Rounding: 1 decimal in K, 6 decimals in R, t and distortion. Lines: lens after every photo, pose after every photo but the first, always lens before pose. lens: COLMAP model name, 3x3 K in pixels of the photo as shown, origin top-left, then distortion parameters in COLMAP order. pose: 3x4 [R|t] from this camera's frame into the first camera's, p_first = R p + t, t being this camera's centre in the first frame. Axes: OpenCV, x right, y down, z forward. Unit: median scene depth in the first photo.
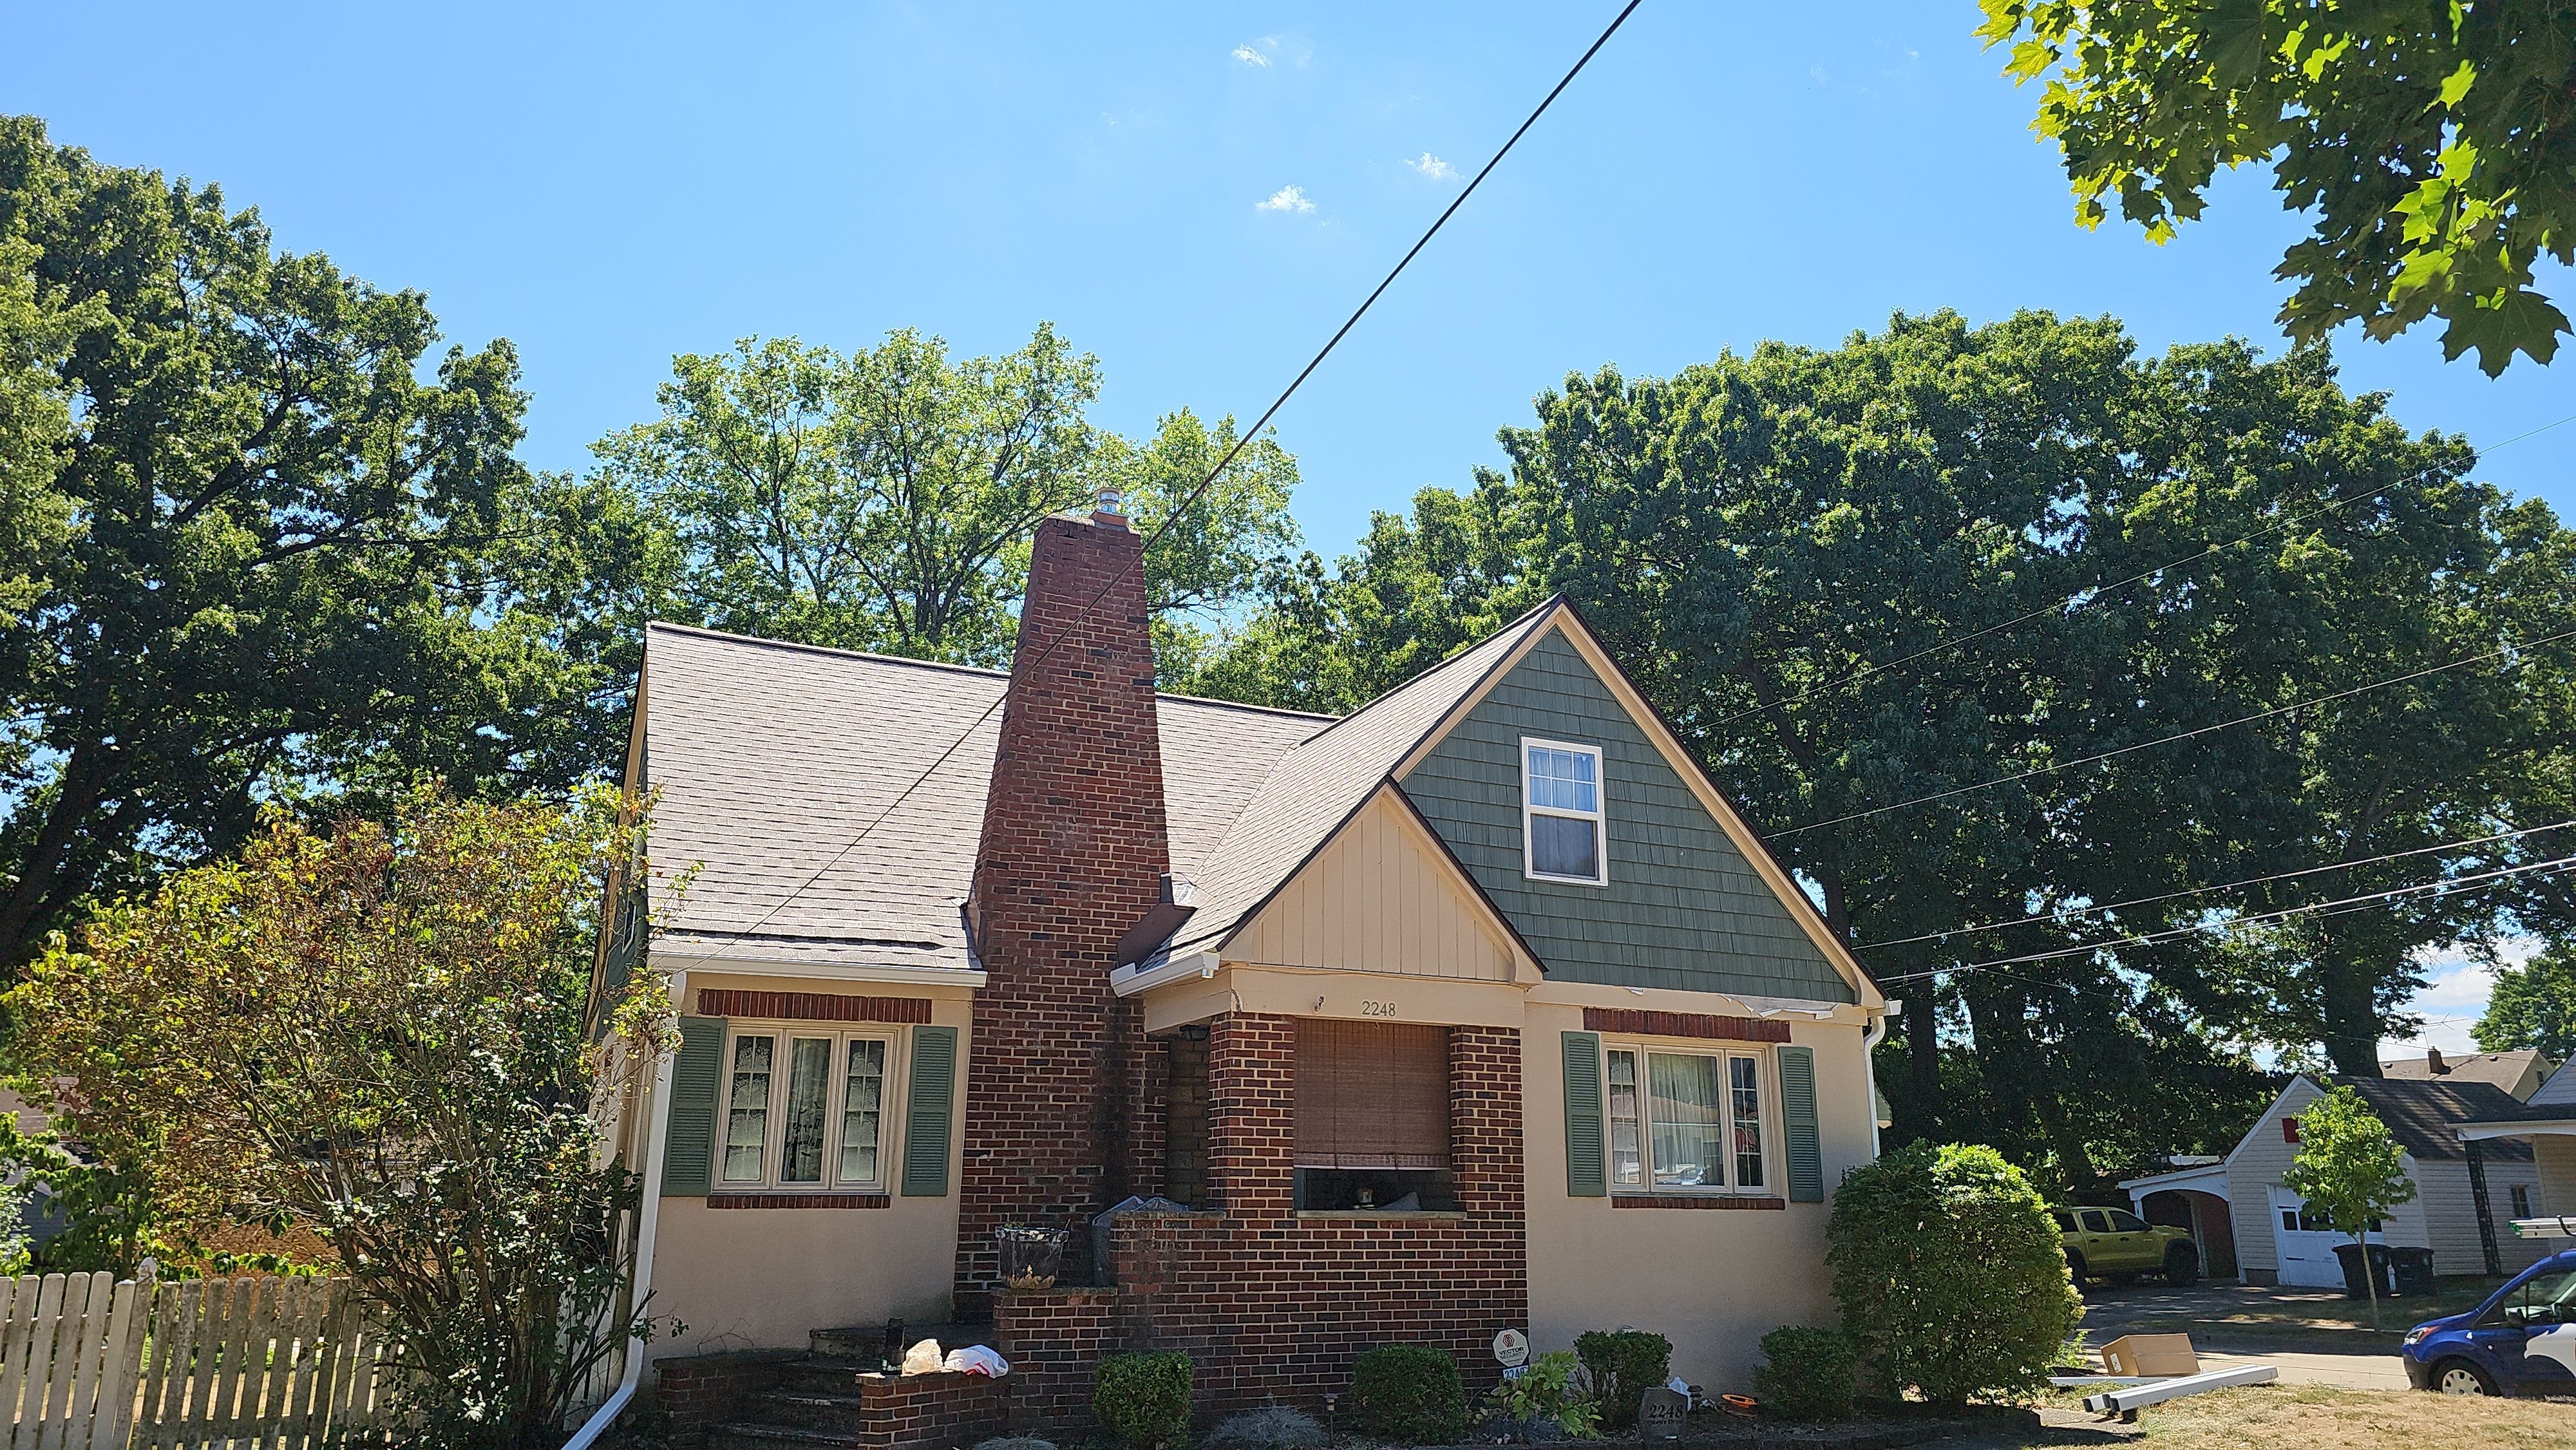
lens RADIAL K [[1716.8, 0, 1299.3], [0, 1716.8, 724.6], [0, 0, 1]] dist [0.062882, -0.071488]
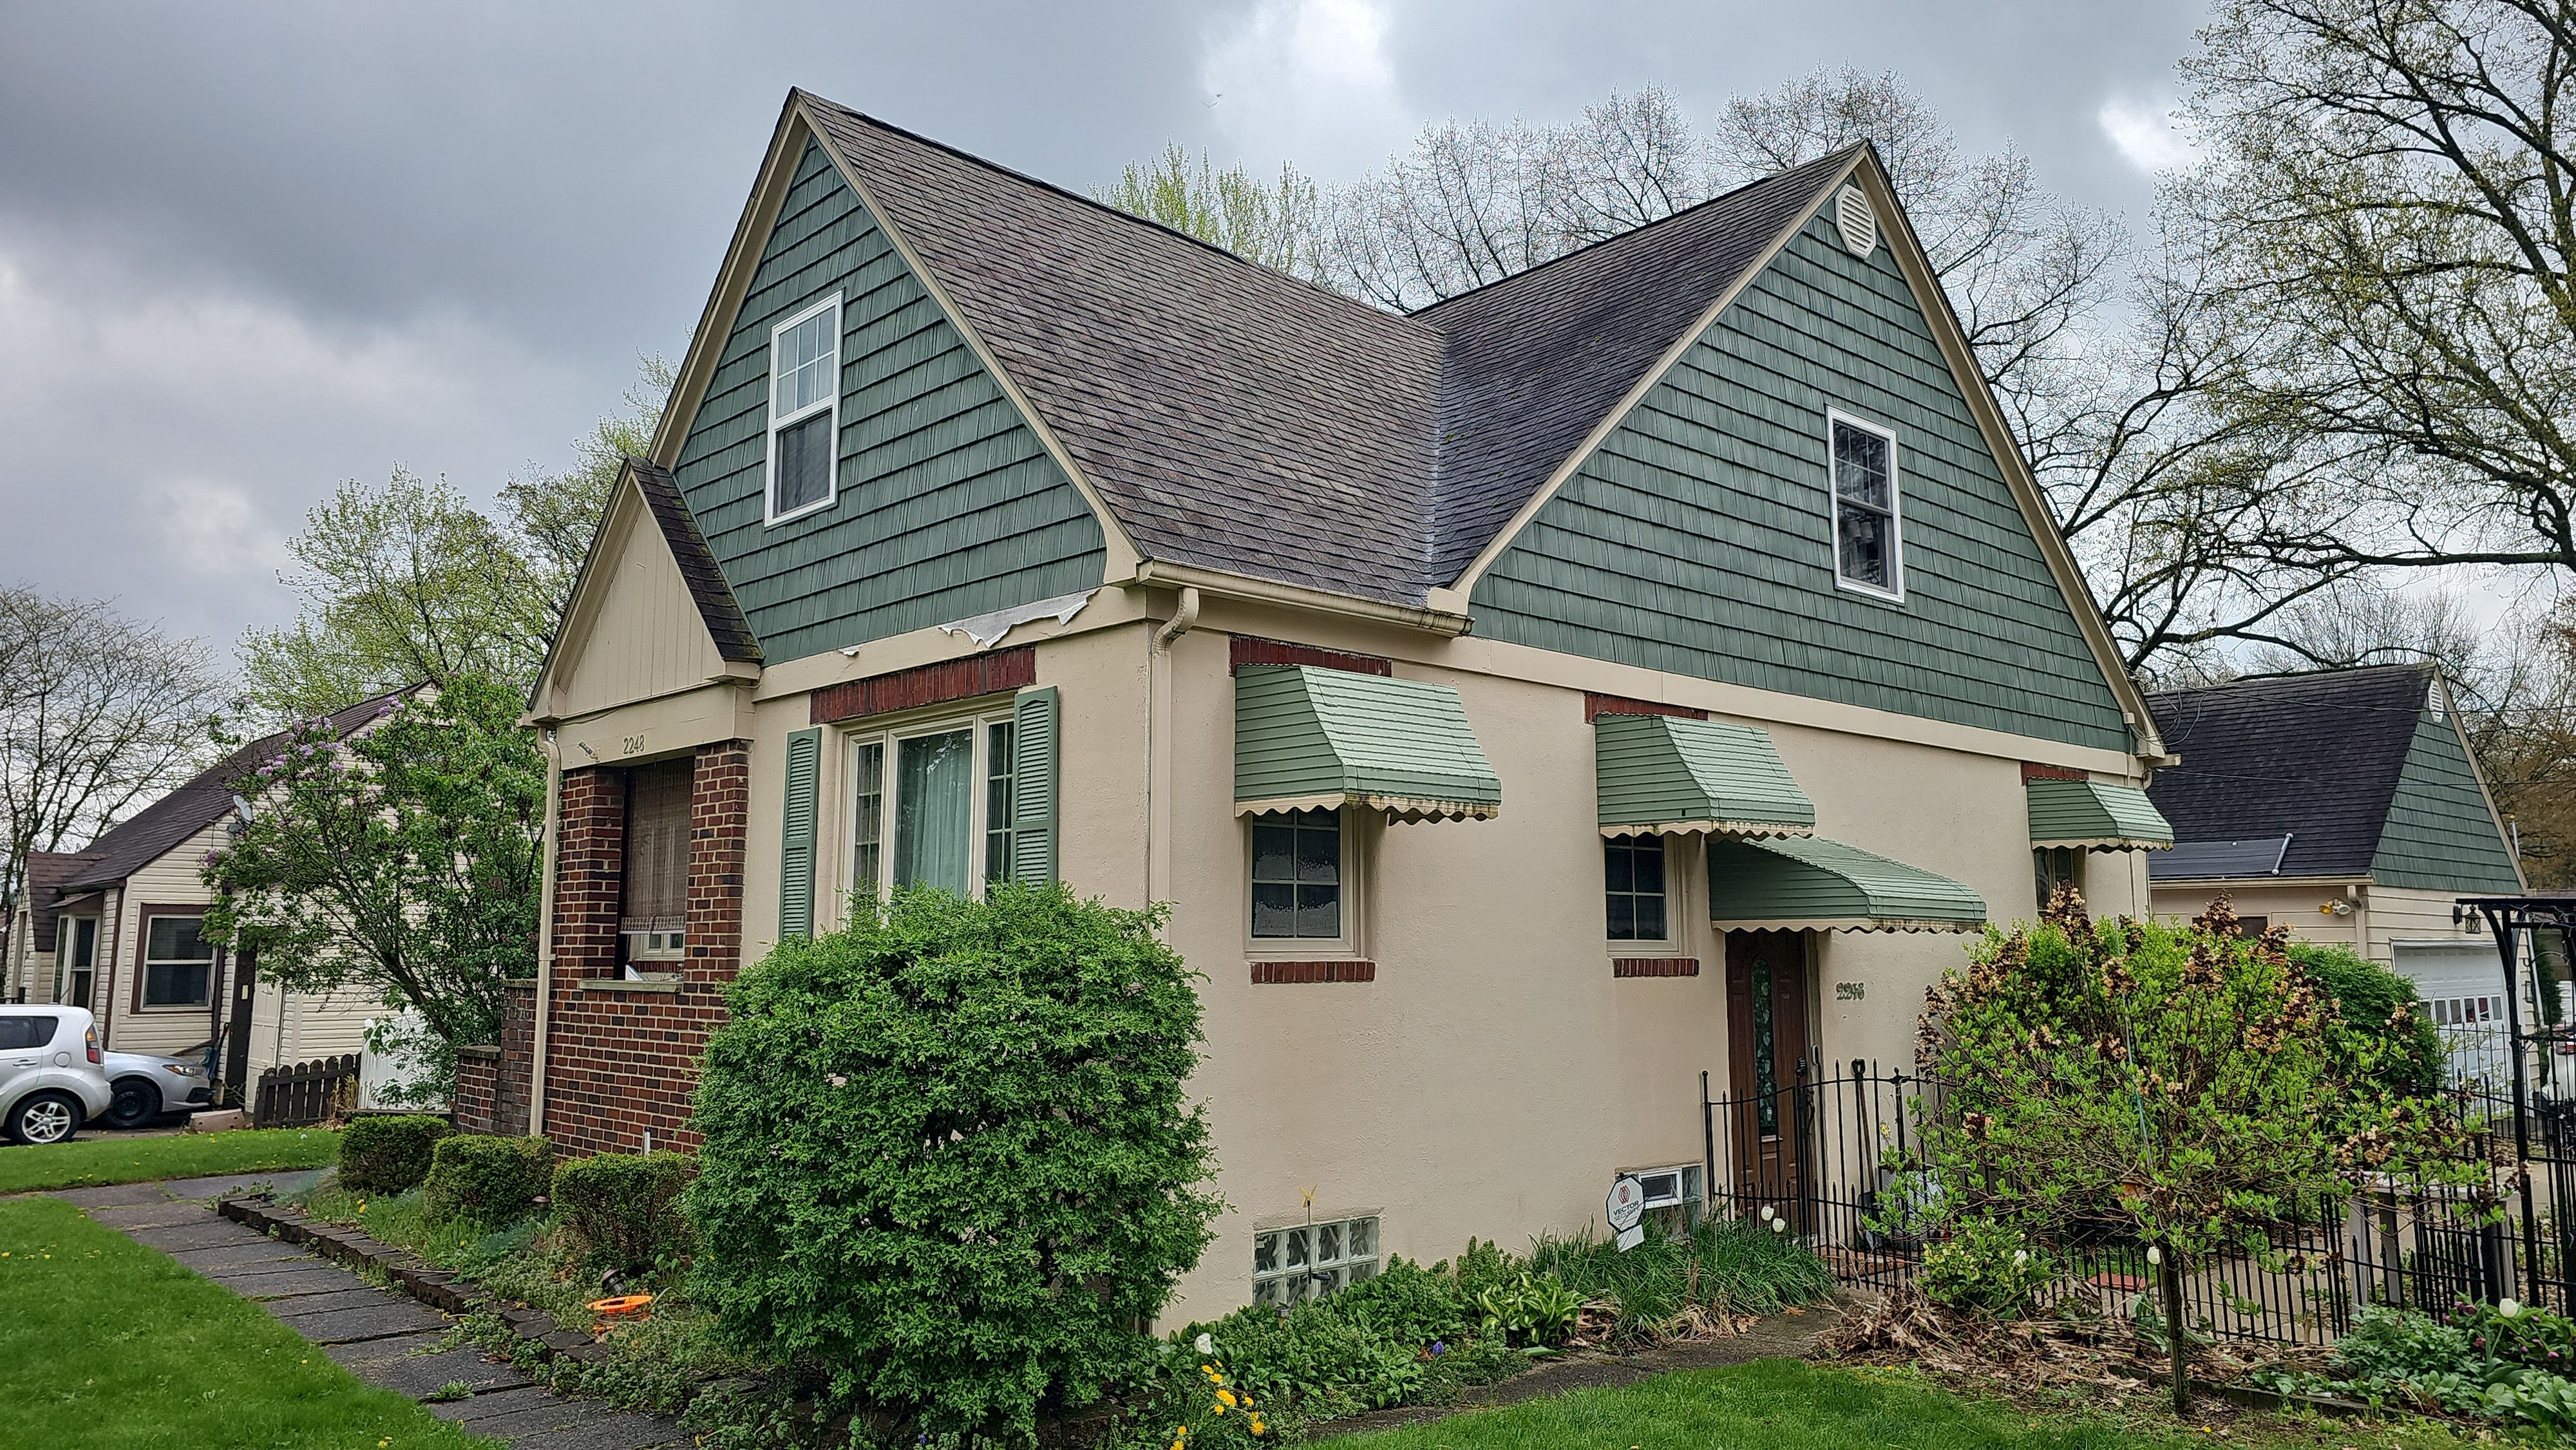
lens RADIAL K [[1721.8, 0, 1295.3], [0, 1721.8, 716.6], [0, 0, 1]] dist [0.012058, 0.002161]
pose [[0.340853, -0.130992, -0.930946, 0.849201], [0.263245, 0.963930, -0.039249, 0.247836], [0.902508, -0.231689, 0.363042, 0.913267]]
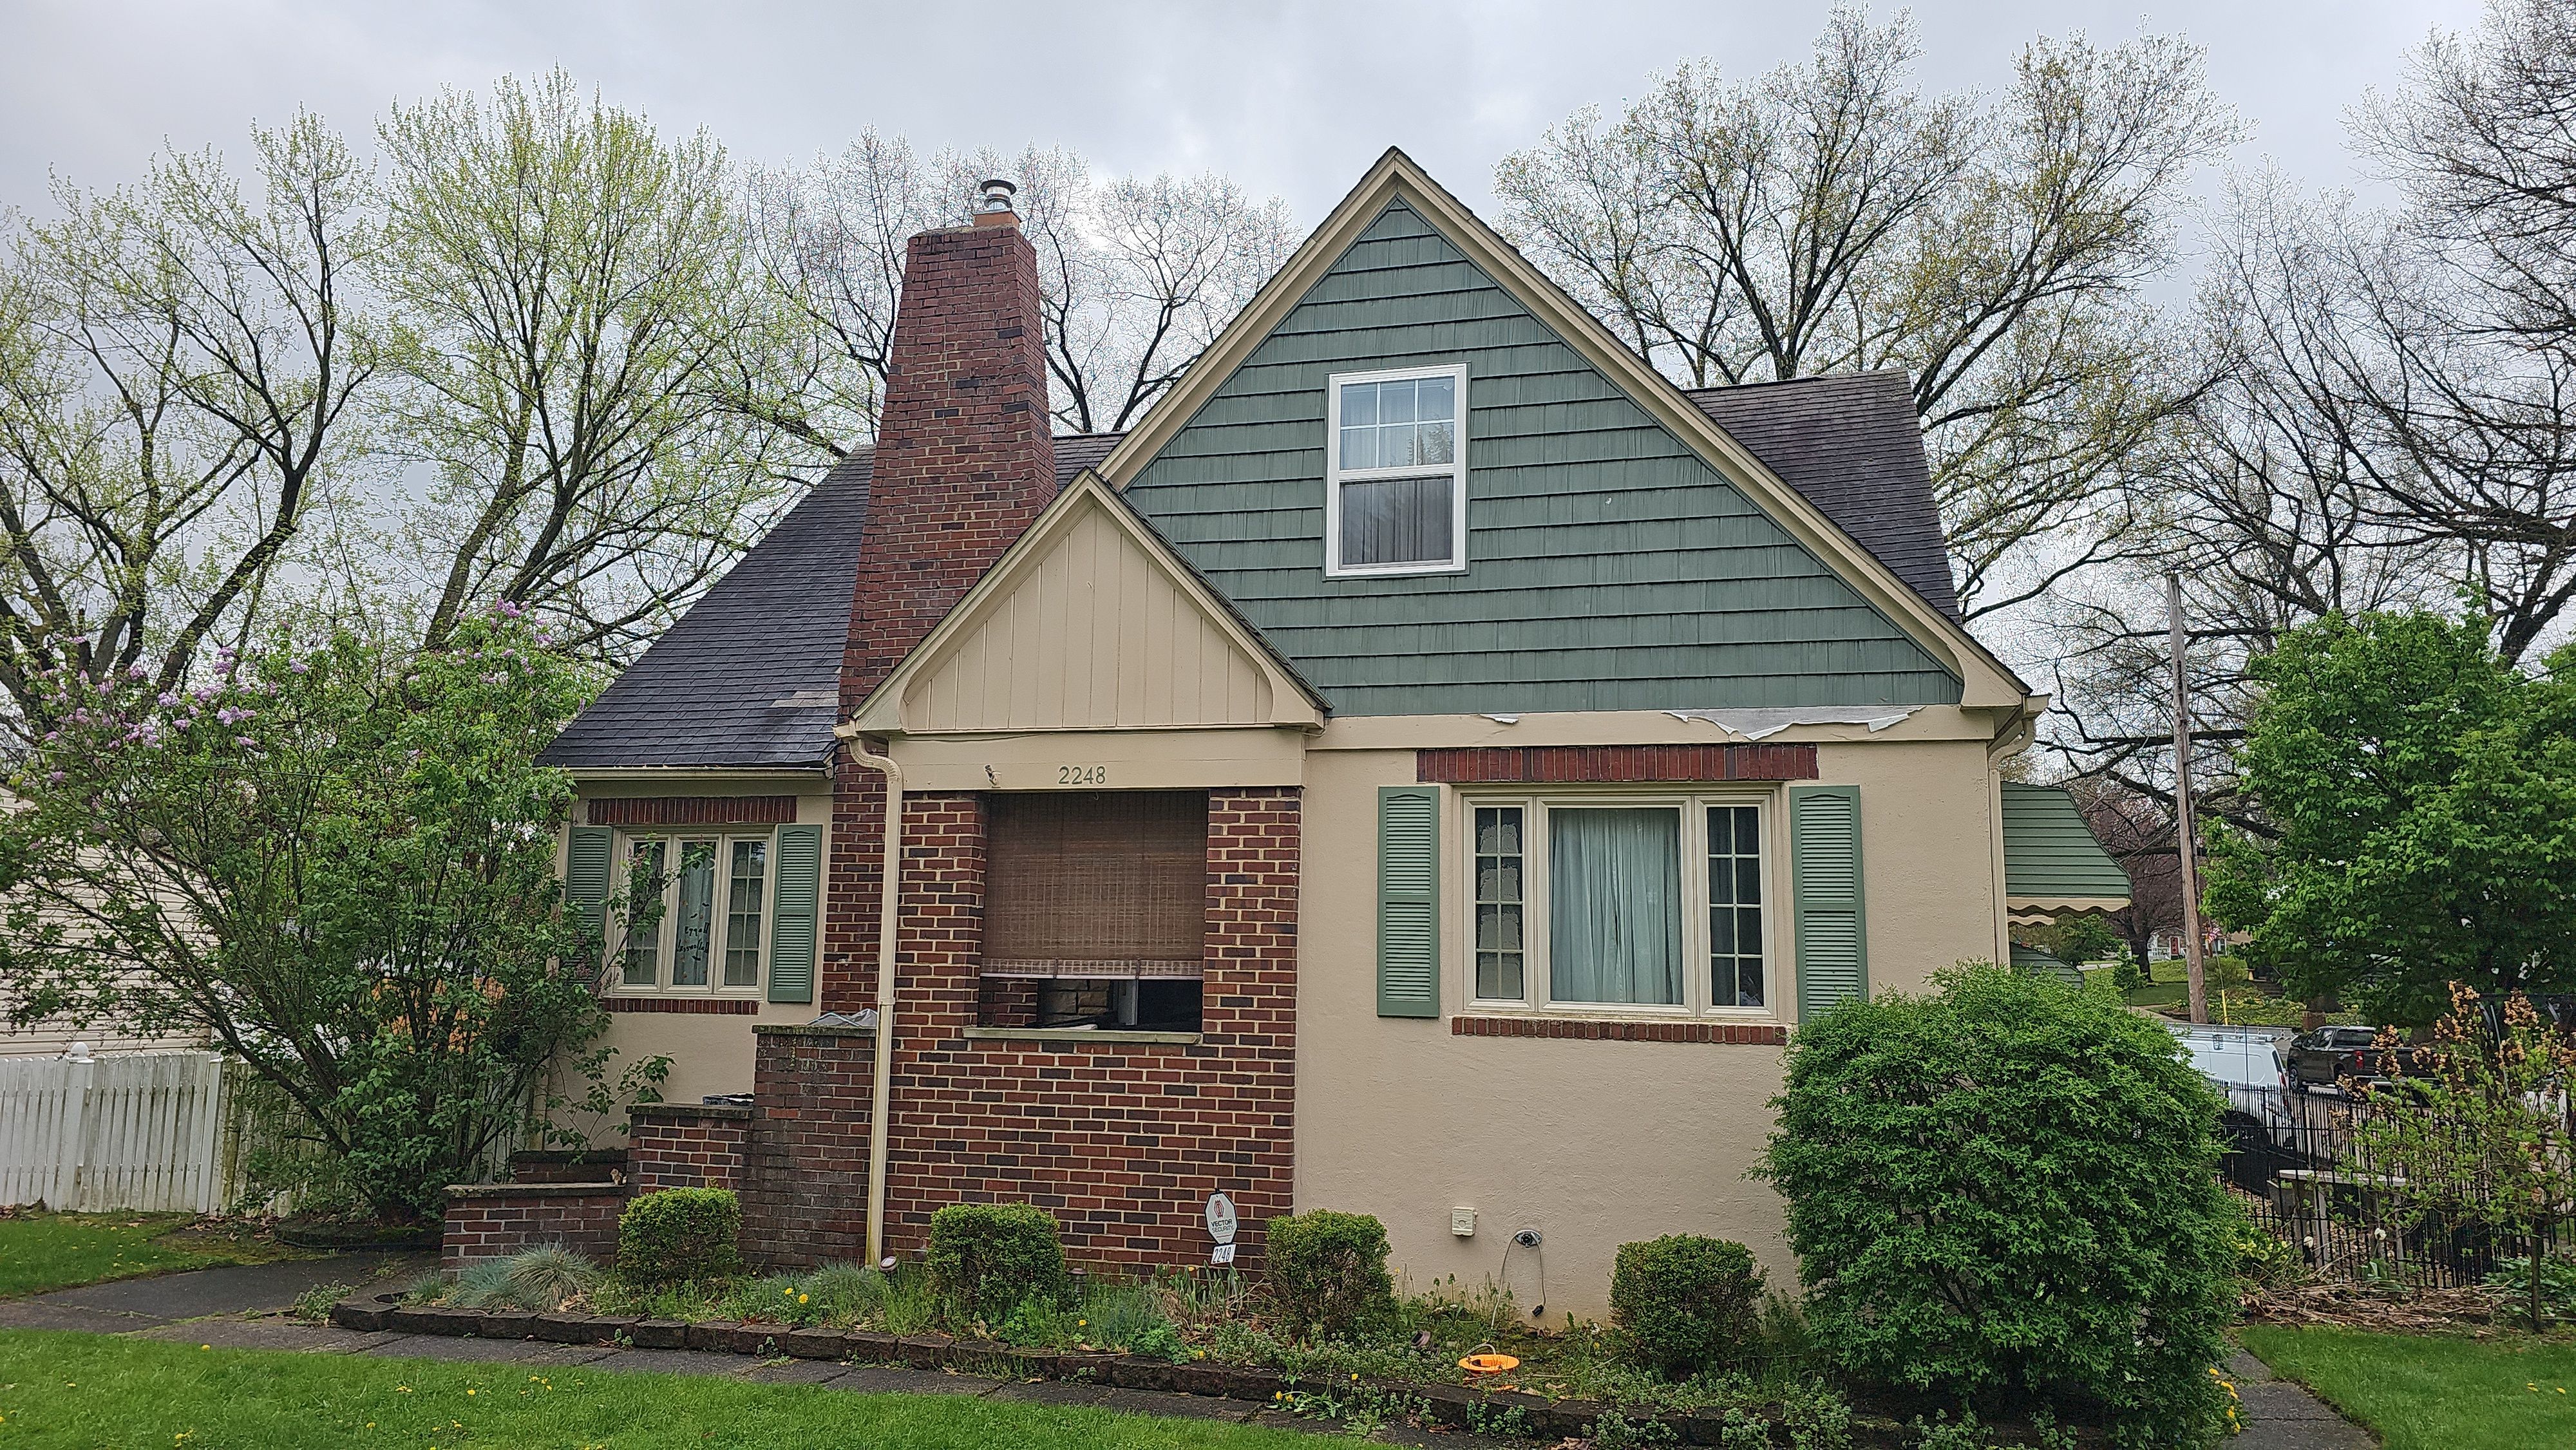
lens RADIAL K [[1702.6, 0, 1244.4], [0, 1702.6, 730.0], [0, 0, 1]] dist [0.082021, -0.068252]
pose [[0.767504, -0.086529, -0.635177, 0.538752], [0.159540, 0.985455, 0.058531, 0.104647], [0.620874, -0.146259, 0.770145, 0.428855]]
